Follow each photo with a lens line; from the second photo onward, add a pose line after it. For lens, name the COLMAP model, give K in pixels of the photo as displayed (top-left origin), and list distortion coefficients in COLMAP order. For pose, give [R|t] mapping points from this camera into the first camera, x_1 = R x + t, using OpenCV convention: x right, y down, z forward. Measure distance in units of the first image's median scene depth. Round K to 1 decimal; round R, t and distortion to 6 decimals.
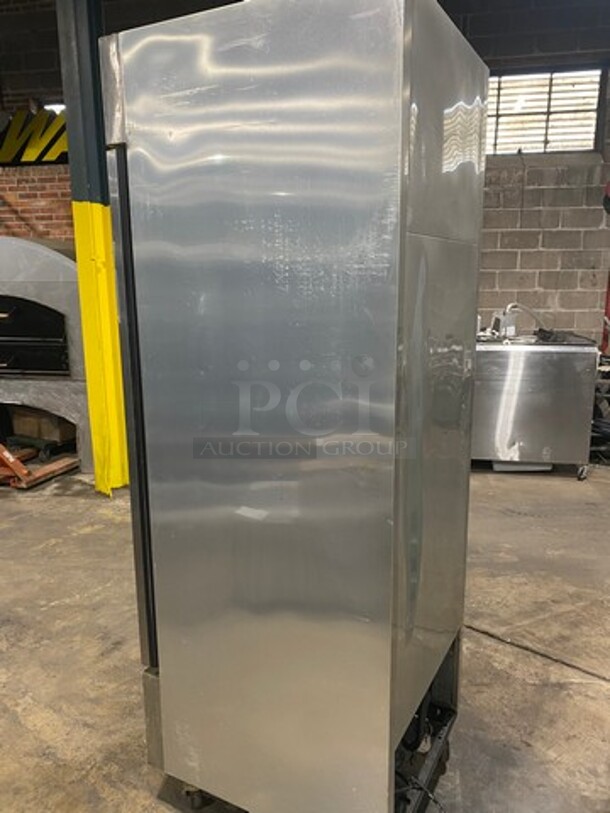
lens RADIAL K [[634.8, 0, 303.3], [0, 634.8, 384.9], [0, 0, 1]] dist [-0.023711, 0.027513]
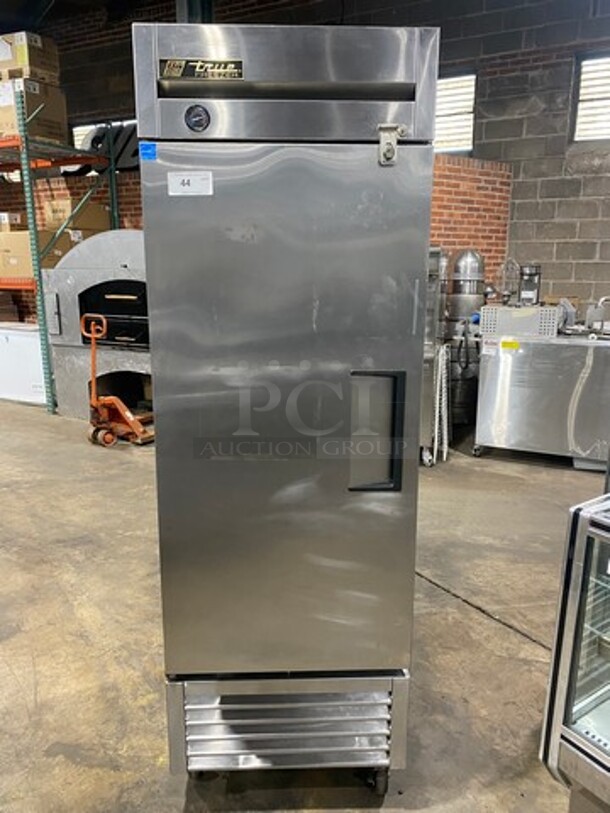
lens RADIAL K [[634.8, 0, 310.3], [0, 634.8, 403.9], [0, 0, 1]] dist [-0.023711, 0.027513]
pose [[0.960813, 0.068728, -0.268544, 0.285191], [-0.056783, 0.997031, 0.052010, 0.014909], [0.271321, -0.034723, 0.961862, -0.079480]]
